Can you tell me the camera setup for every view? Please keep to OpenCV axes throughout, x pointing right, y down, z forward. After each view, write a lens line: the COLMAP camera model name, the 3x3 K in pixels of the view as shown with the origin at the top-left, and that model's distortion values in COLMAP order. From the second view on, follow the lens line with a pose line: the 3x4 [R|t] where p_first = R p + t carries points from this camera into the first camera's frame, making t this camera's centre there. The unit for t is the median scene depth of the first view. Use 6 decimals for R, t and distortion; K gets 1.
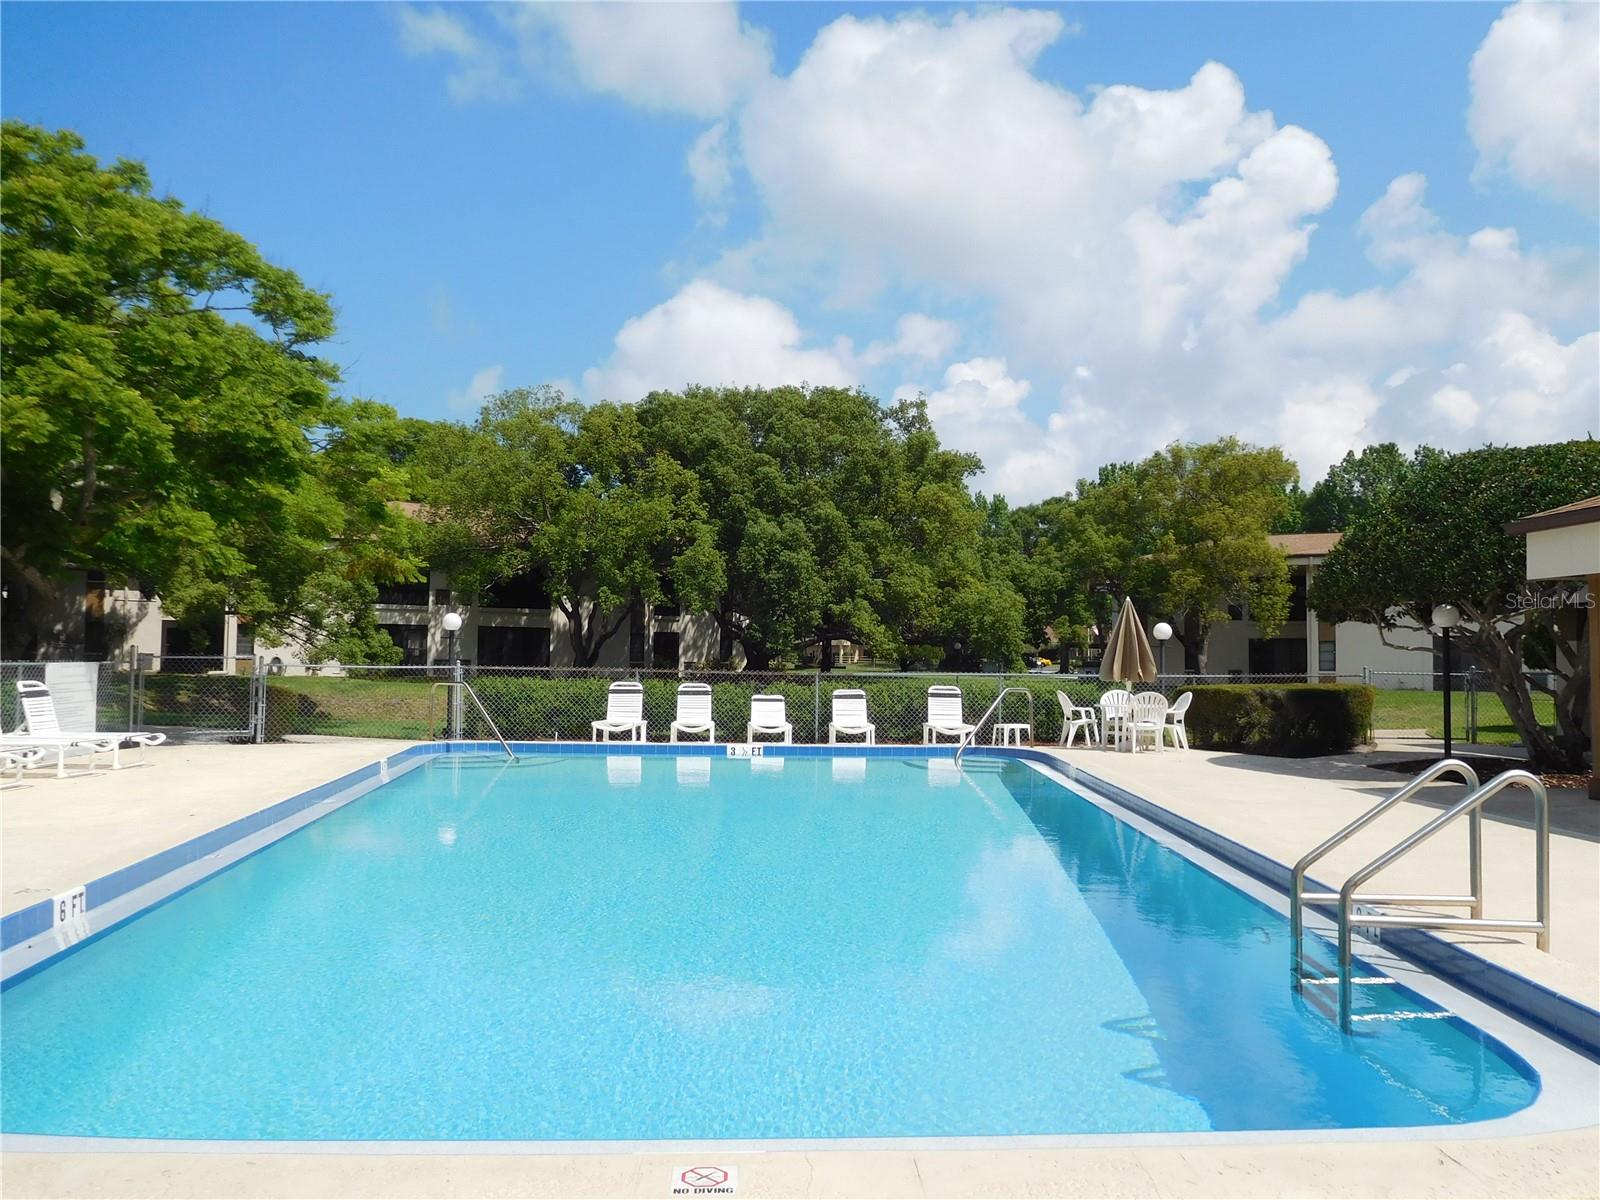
lens RADIAL K [[1201.8, 0, 799.4], [0, 1201.8, 631.8], [0, 0, 1]] dist [-0.001574, 0.001252]
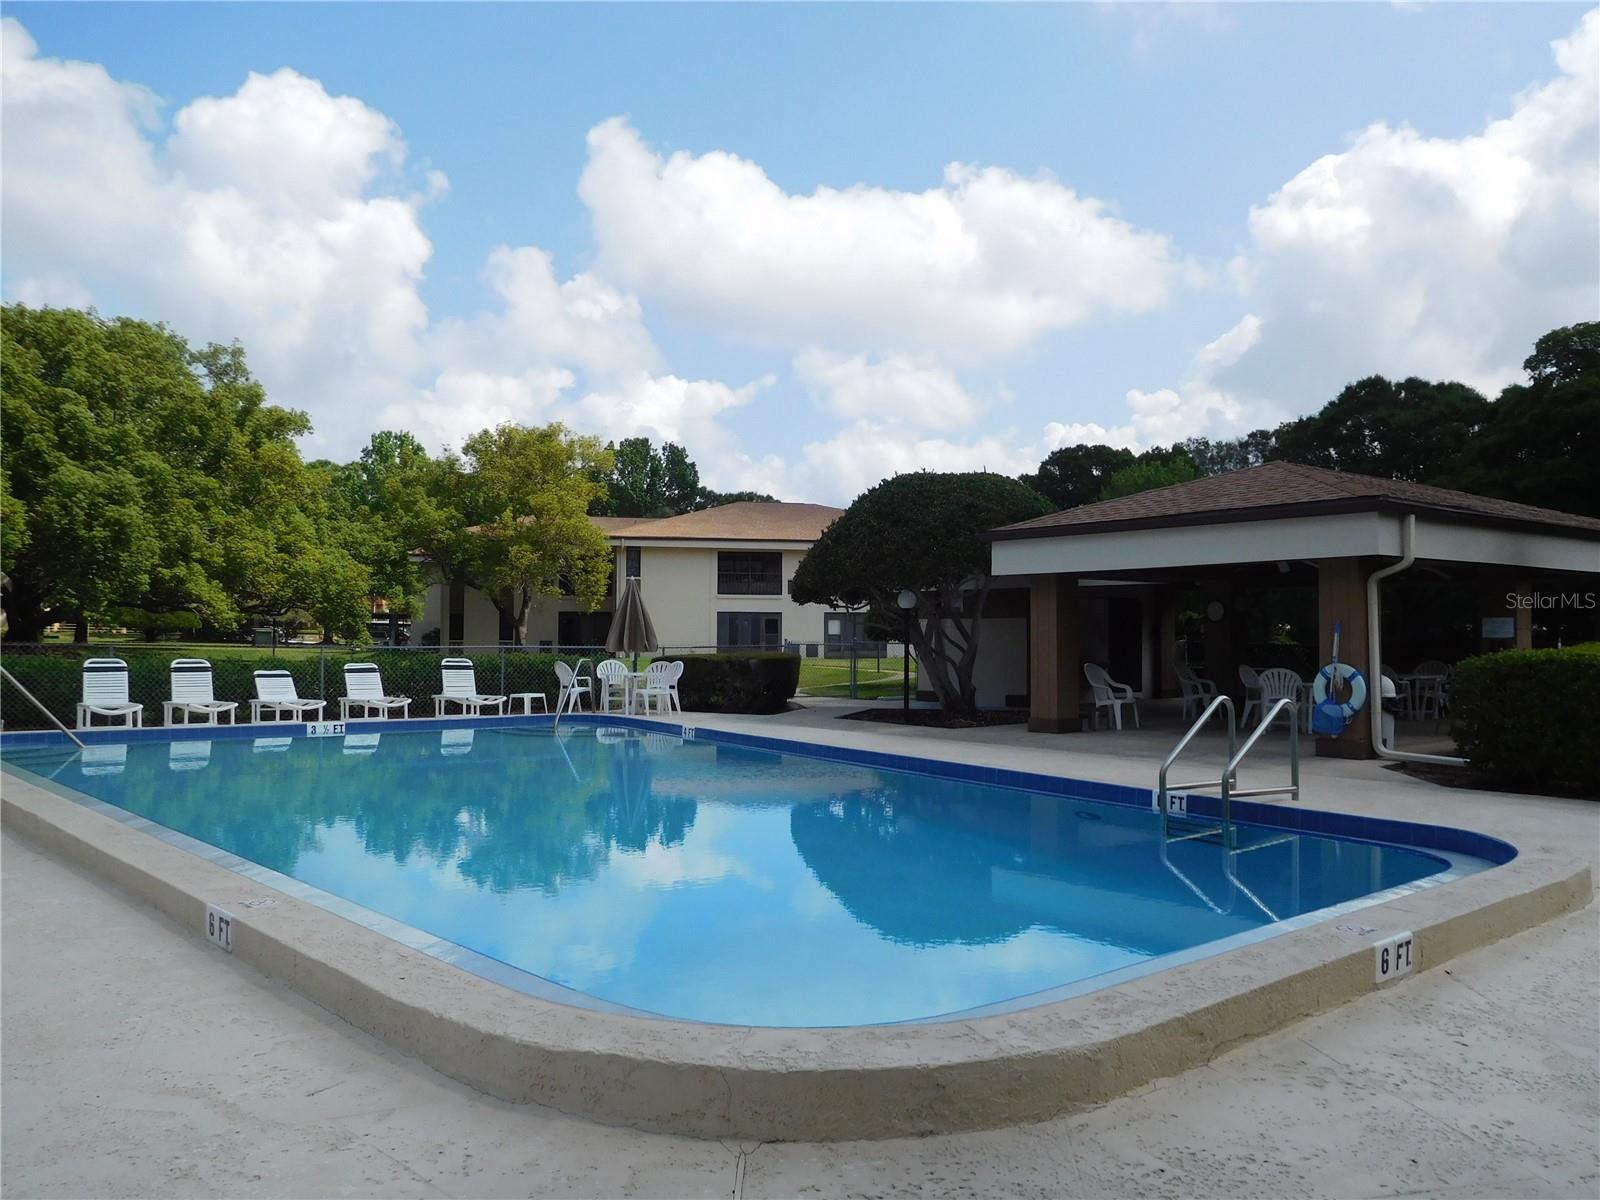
lens RADIAL K [[1210.7, 0, 800.0], [0, 1210.7, 600.0], [0, 0, 1]] dist [-0.017224, 0.006926]
pose [[0.806109, 0.017046, 0.591521, -0.113428], [-0.015995, 0.999847, -0.007014, -0.000574], [-0.591551, -0.003807, 0.806259, 0.003931]]
